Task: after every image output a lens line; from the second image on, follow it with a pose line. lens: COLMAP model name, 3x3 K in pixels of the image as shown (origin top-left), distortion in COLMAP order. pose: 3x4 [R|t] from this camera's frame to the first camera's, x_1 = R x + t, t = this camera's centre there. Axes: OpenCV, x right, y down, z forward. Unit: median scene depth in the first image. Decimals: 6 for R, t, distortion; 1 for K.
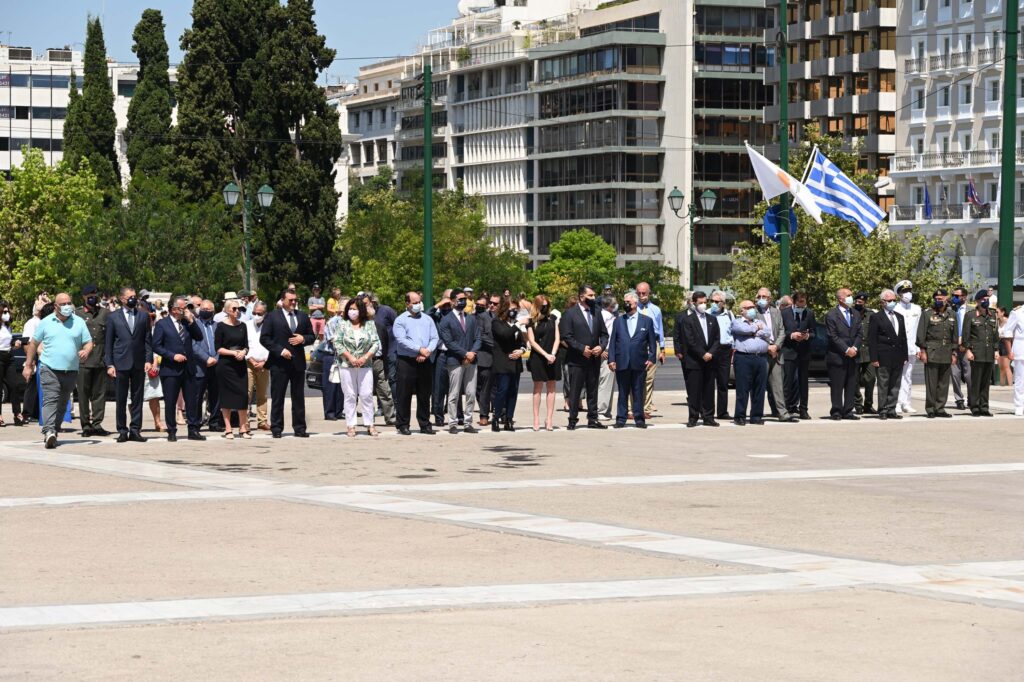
lens RADIAL K [[2410.5, 0, 512.0], [0, 2410.5, 341.0], [0, 0, 1]] dist [-0.010208, -0.237511]
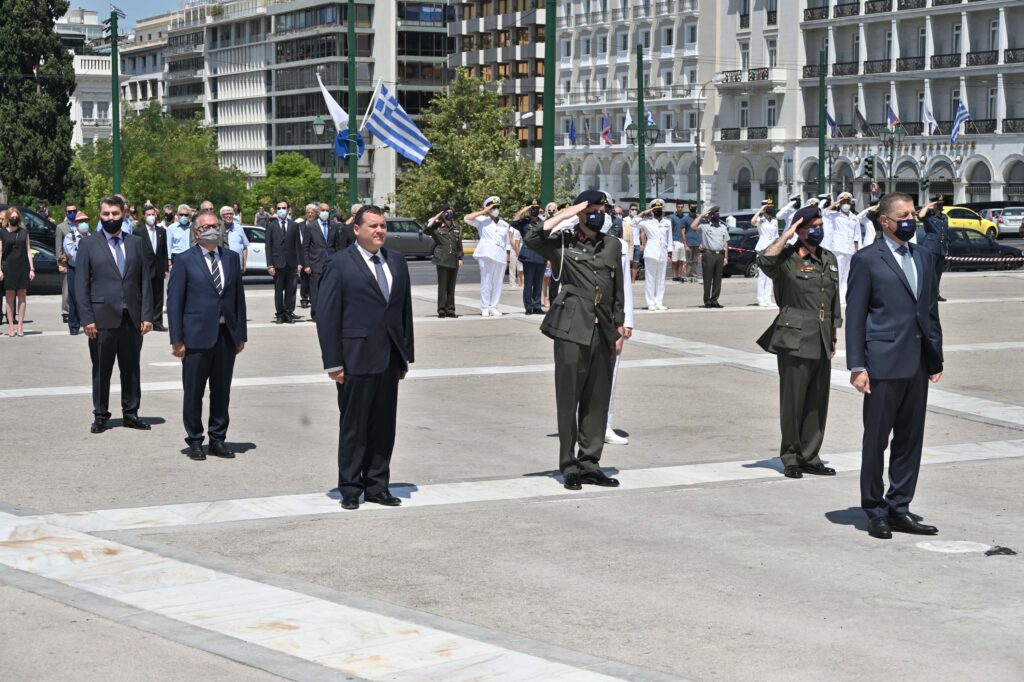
lens RADIAL K [[1882.9, 0, 512.0], [0, 1882.9, 341.0], [0, 0, 1]] dist [0.019844, -0.231474]
pose [[0.992757, -0.009587, 0.119759, 0.016269], [0.003230, 0.998581, 0.053165, -0.000574], [-0.120099, -0.052393, 0.991378, 0.017636]]
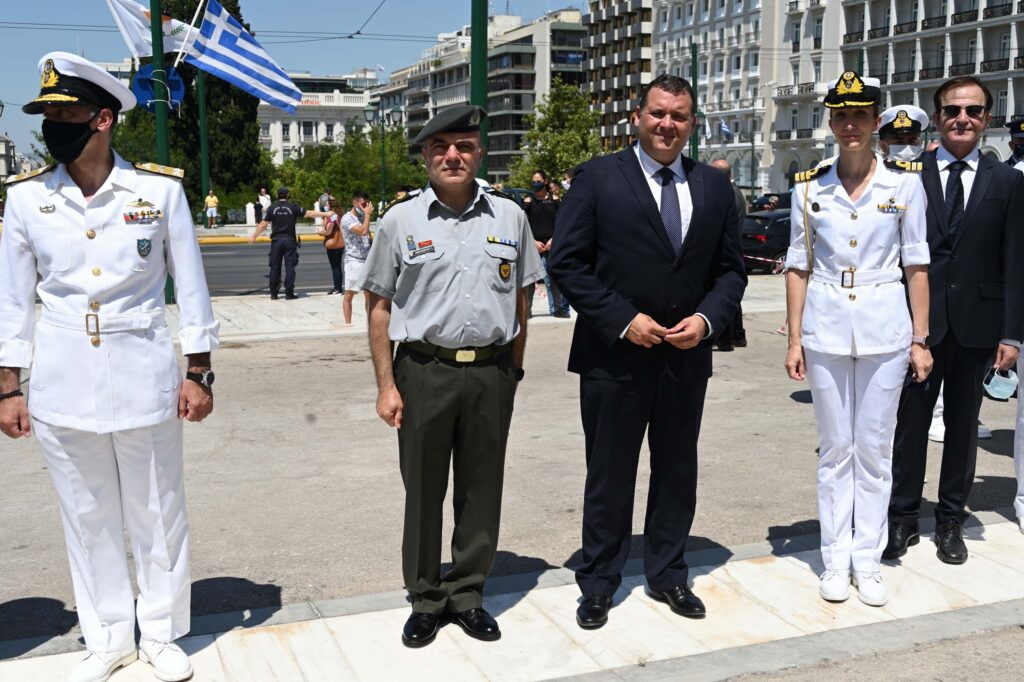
lens RADIAL K [[1153.4, 0, 512.0], [0, 1153.4, 341.0], [0, 0, 1]] dist [0.005134, 0.041412]
pose [[0.999973, -0.007271, -0.001381, 0.046437], [0.007377, 0.994272, 0.106621, -0.001267], [0.000598, -0.106628, 0.994299, 0.126307]]
